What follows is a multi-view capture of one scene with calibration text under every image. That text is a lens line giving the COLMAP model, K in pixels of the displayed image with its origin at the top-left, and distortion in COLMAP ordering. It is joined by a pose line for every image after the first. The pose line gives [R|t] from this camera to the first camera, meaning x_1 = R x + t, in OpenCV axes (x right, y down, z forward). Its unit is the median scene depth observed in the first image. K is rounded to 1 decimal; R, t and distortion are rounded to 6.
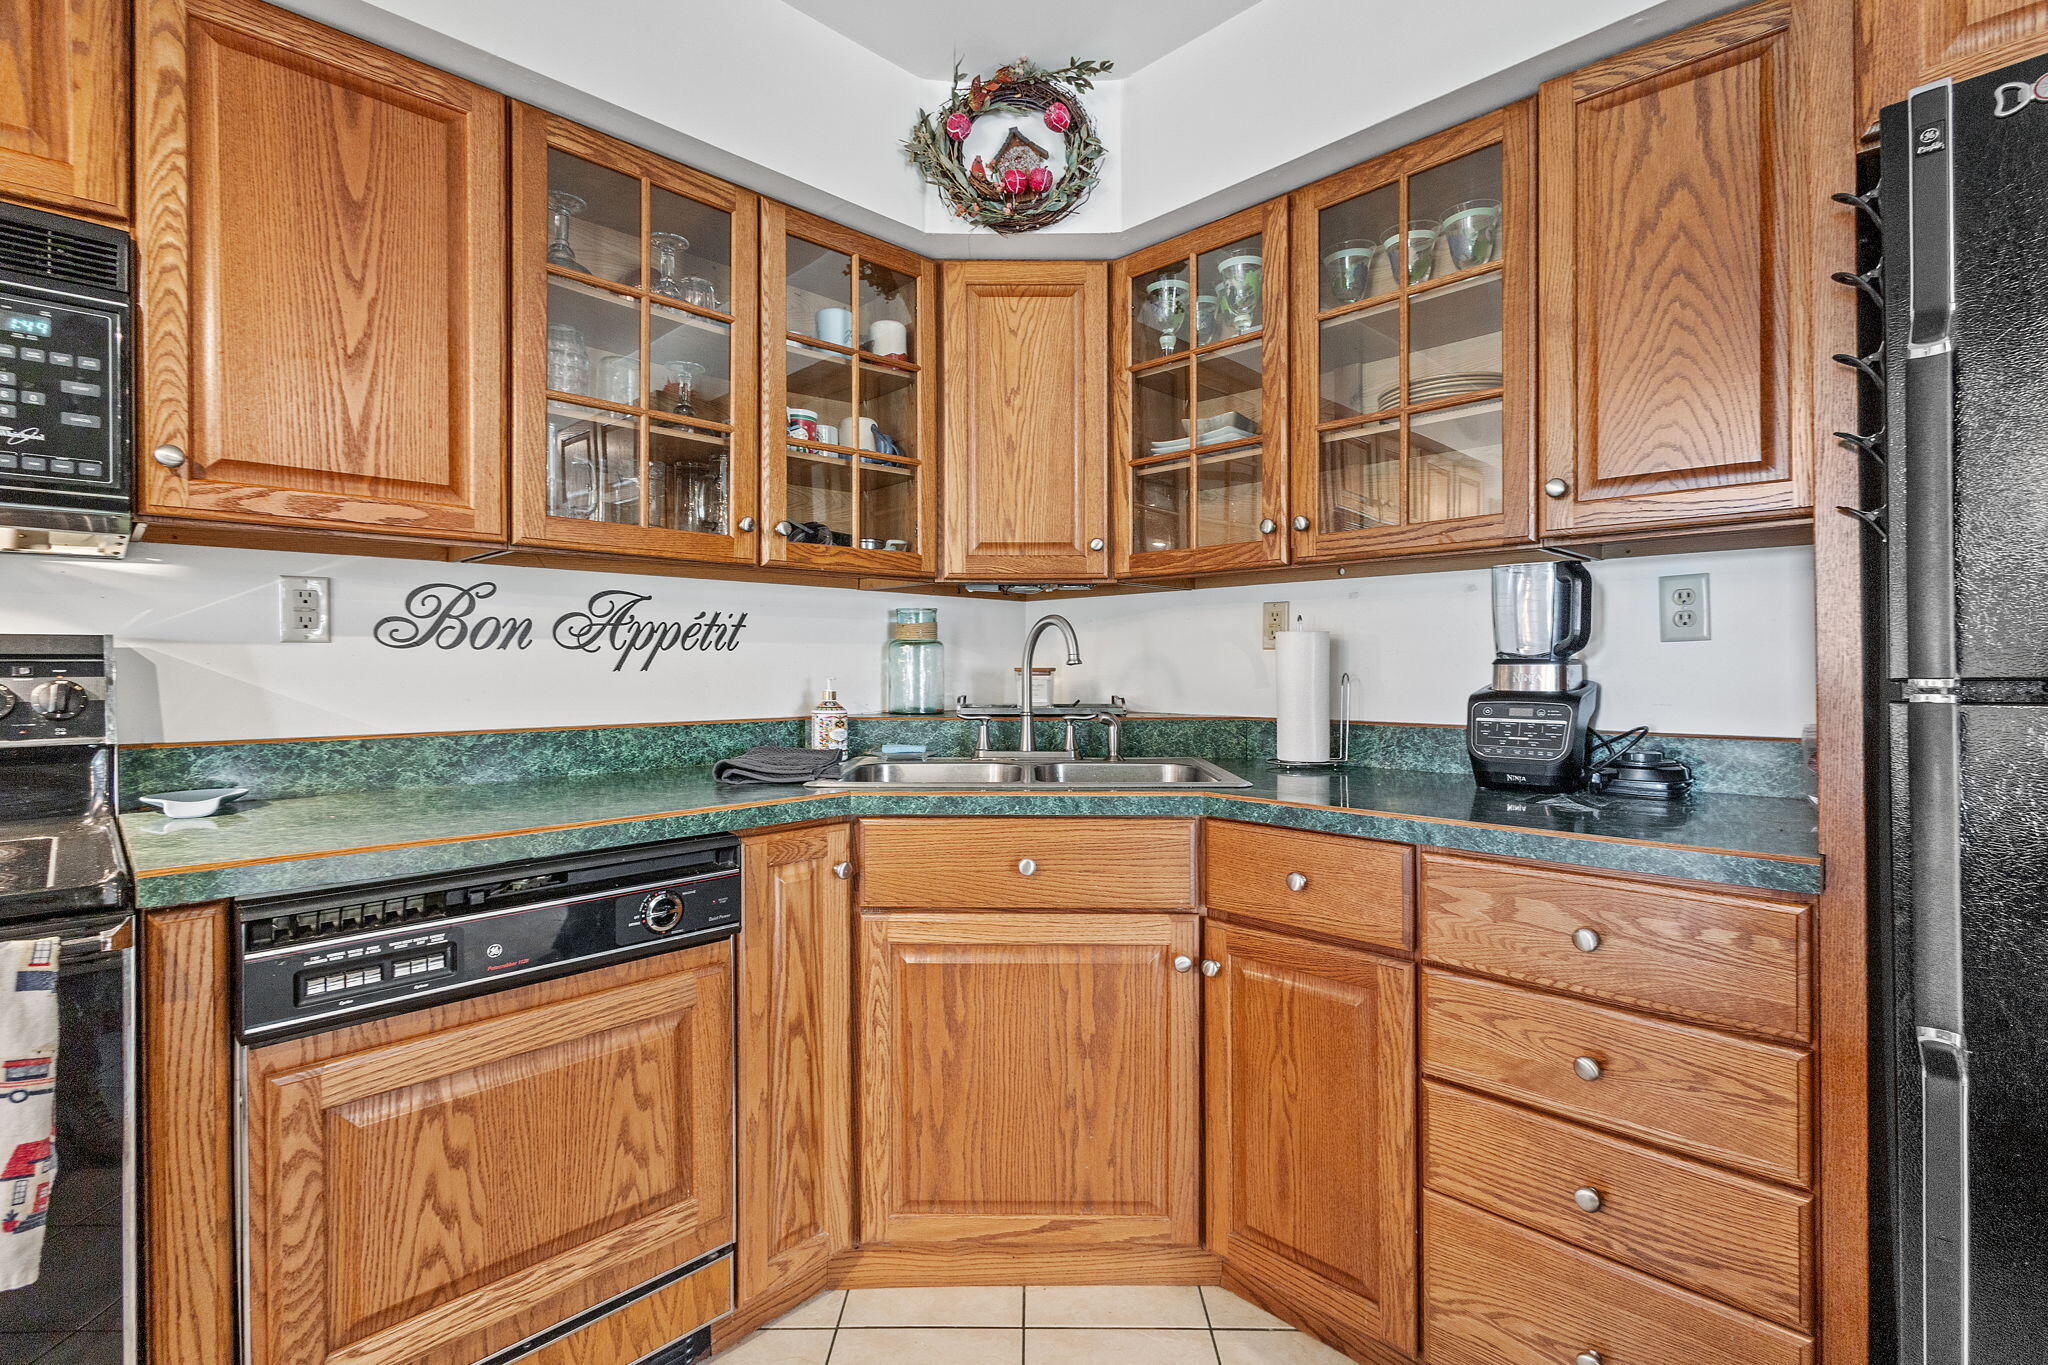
lens RADIAL K [[936.6, 0, 1021.5], [0, 936.6, 670.9], [0, 0, 1]] dist [0.017141, -0.008516]
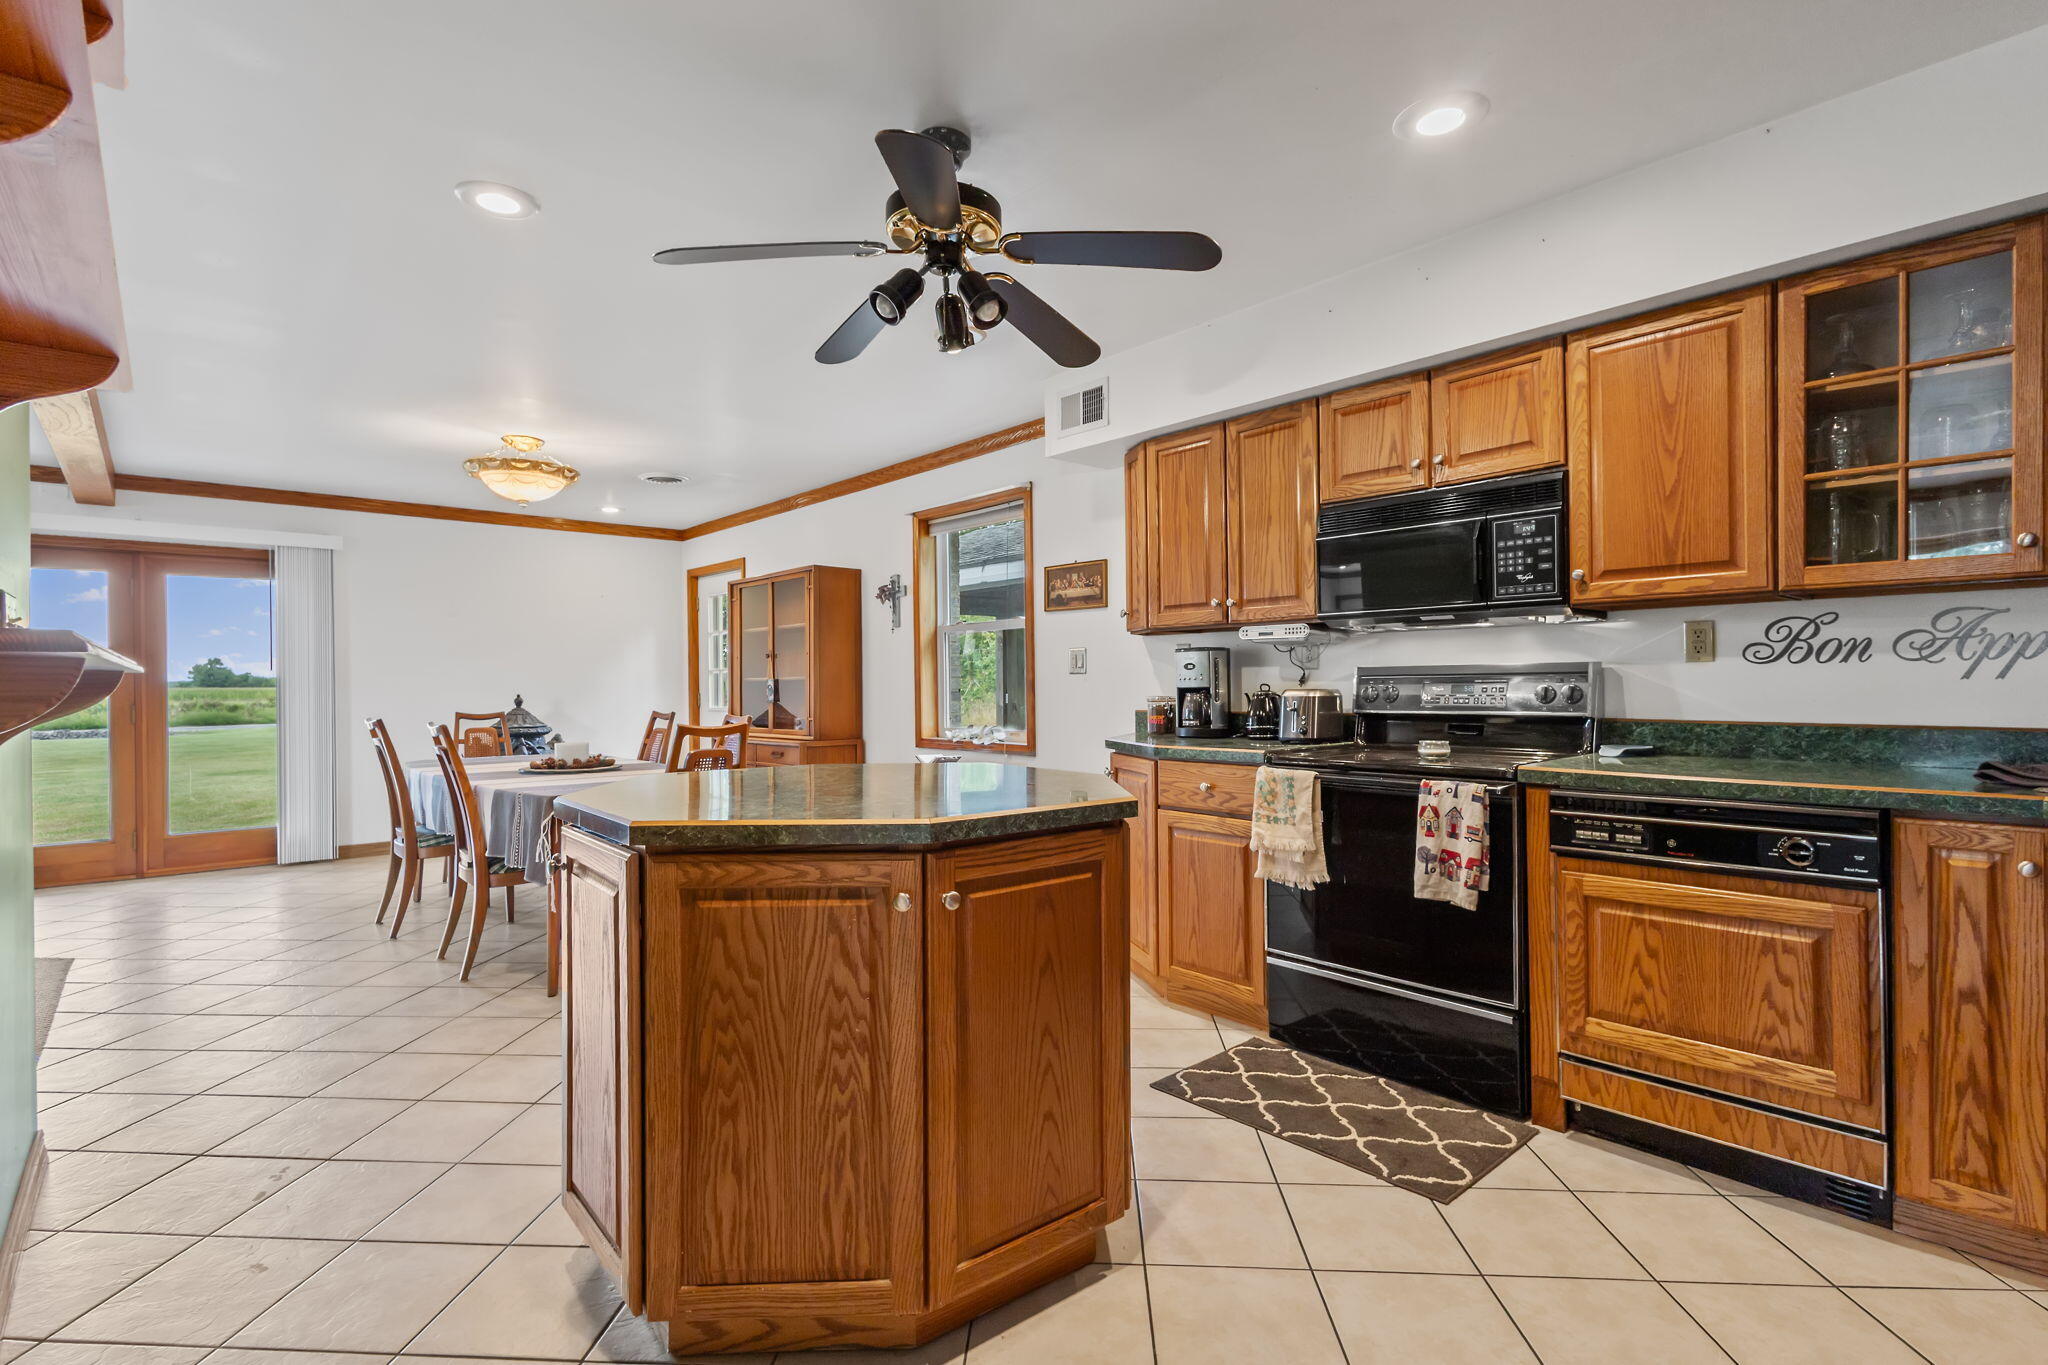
lens RADIAL K [[936.6, 0, 1021.5], [0, 936.6, 670.9], [0, 0, 1]] dist [0.017141, -0.008516]
pose [[-0.050733, -0.006661, -0.998690, 0.999426], [0.005489, 0.999961, -0.006948, -0.010827], [0.998697, -0.005834, -0.050694, -0.082589]]
